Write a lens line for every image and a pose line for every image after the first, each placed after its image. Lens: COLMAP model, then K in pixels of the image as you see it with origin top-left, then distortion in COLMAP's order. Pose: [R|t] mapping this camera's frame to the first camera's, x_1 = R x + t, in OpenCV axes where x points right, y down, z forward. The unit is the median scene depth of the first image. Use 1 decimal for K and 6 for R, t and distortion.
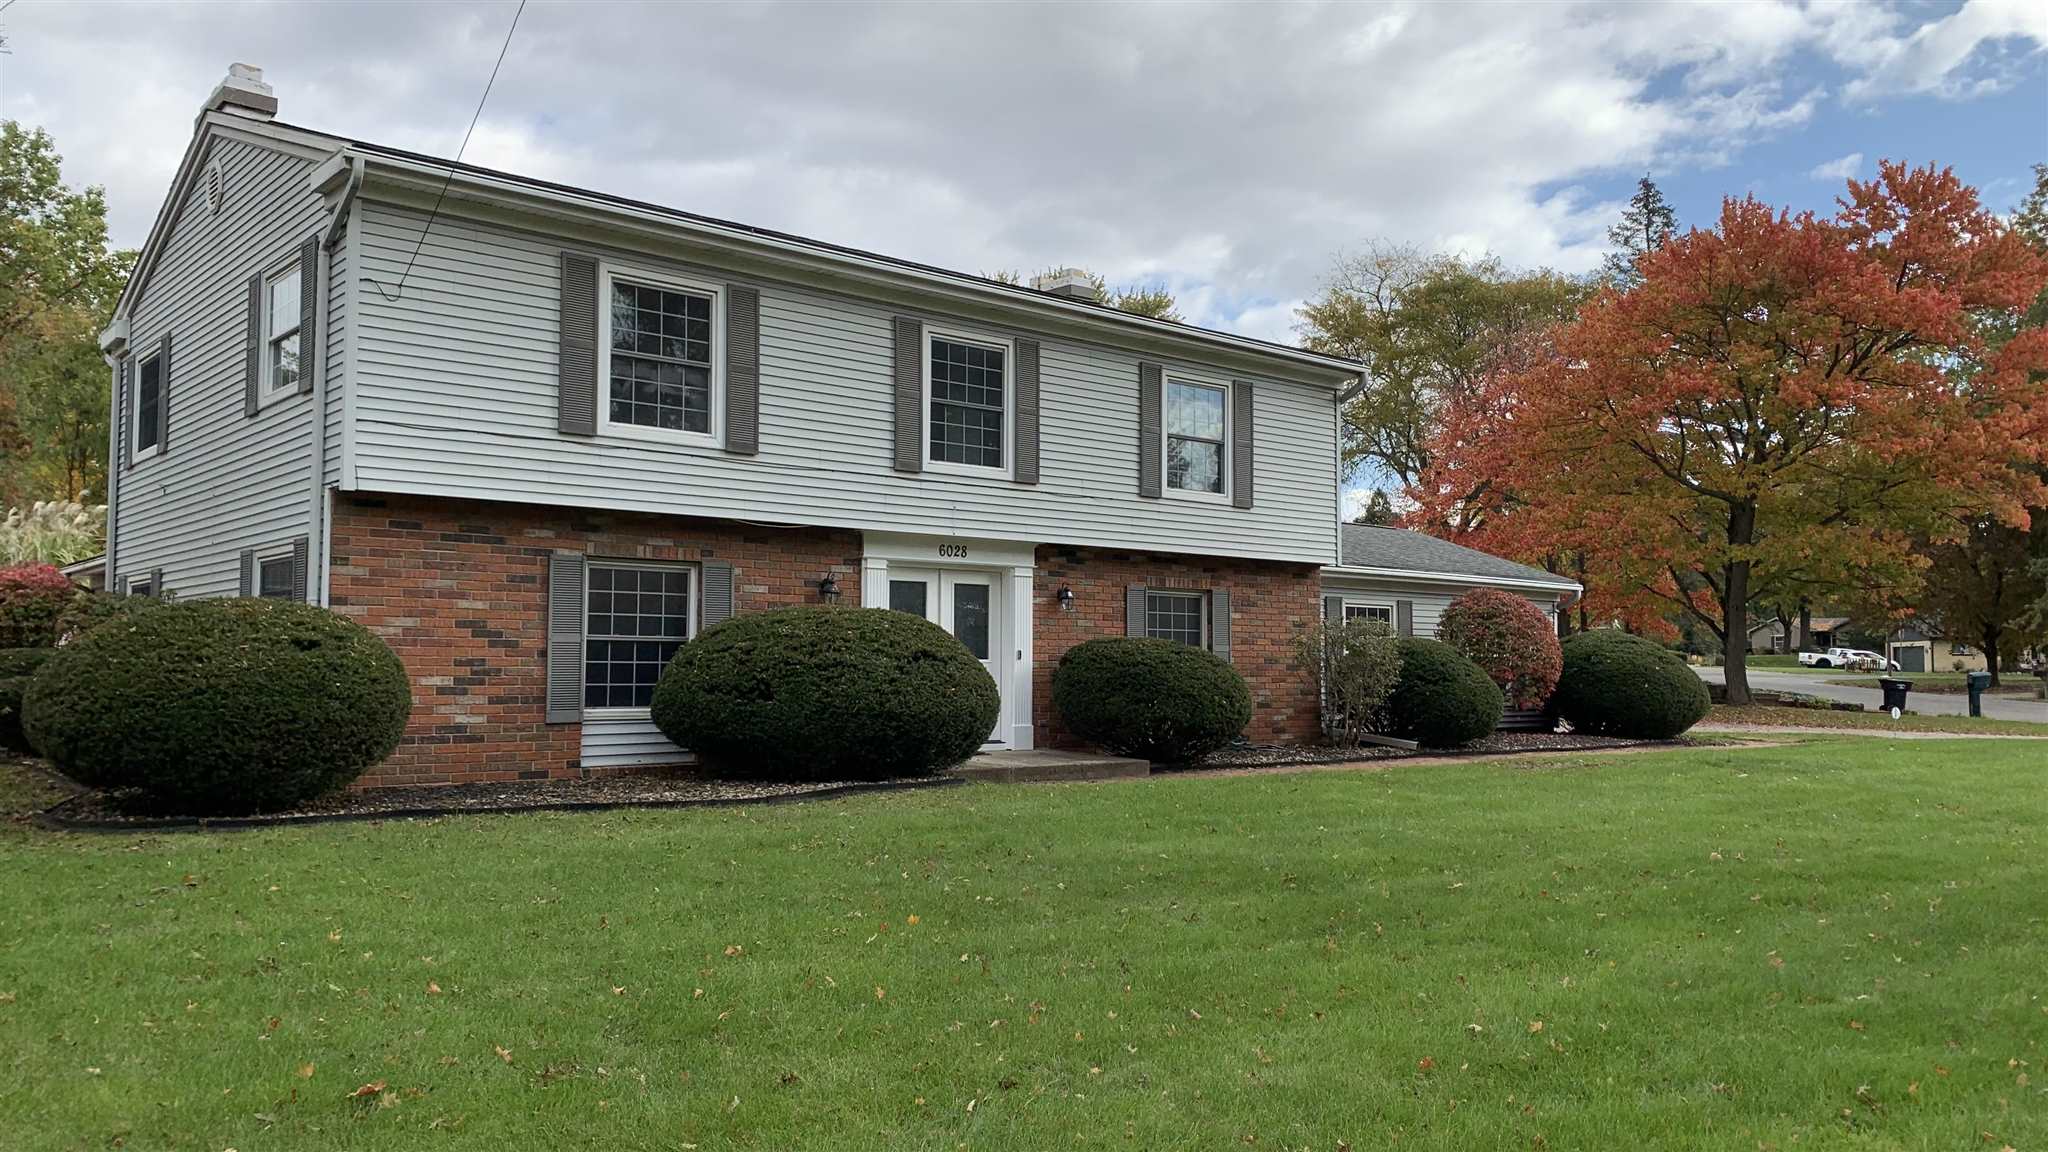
lens RADIAL K [[1563.2, 0, 1024.0], [0, 1563.2, 576.0], [0, 0, 1]] dist [-0.004755, -0.001458]
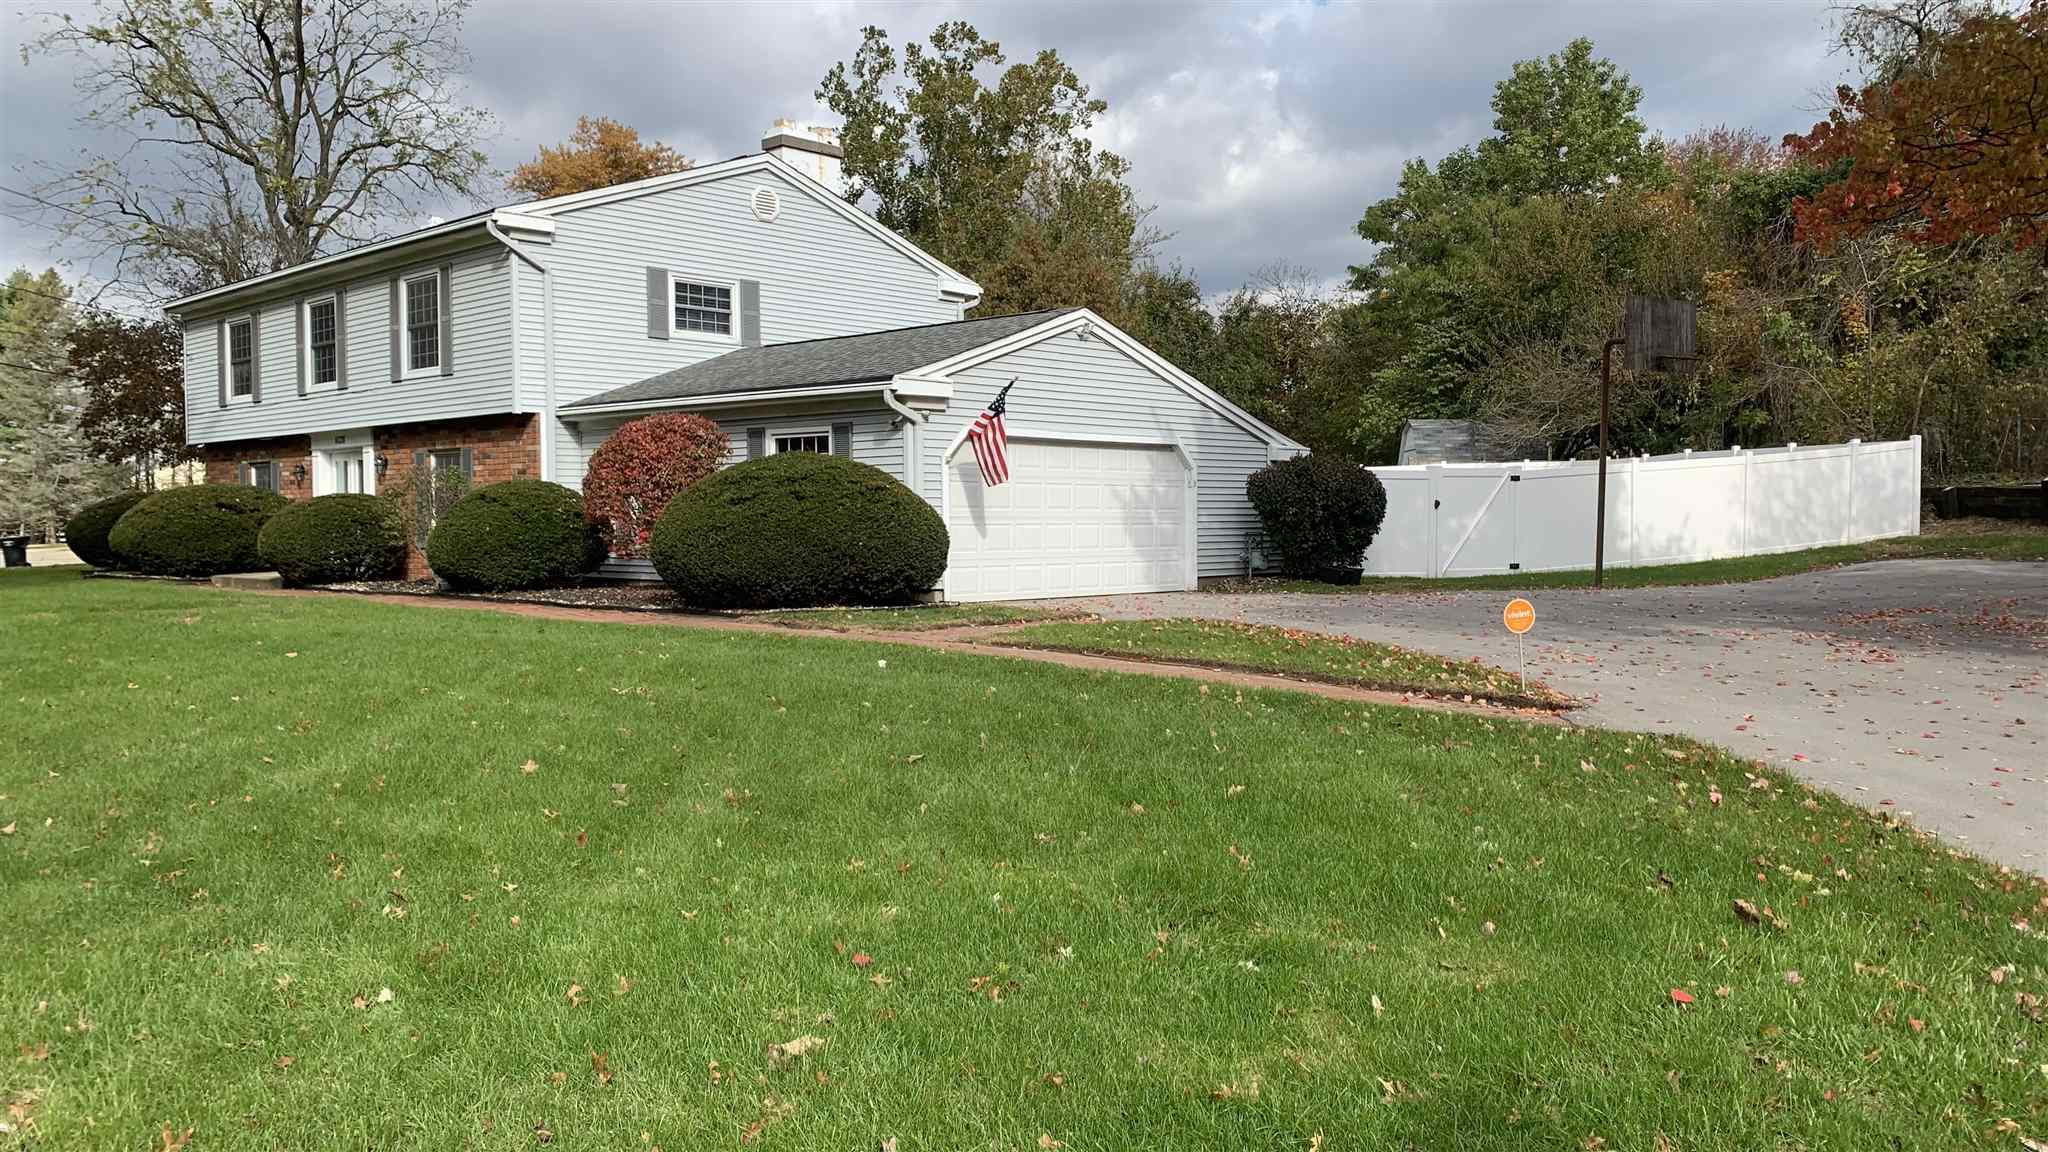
lens RADIAL K [[1563.2, 0, 1024.0], [0, 1563.2, 576.0], [0, 0, 1]] dist [-0.004755, -0.001458]
pose [[0.116357, 0.046875, -0.992101, 1.575465], [0.071793, 0.995876, 0.055474, 0.082978], [0.990609, -0.077681, 0.112512, 1.507123]]
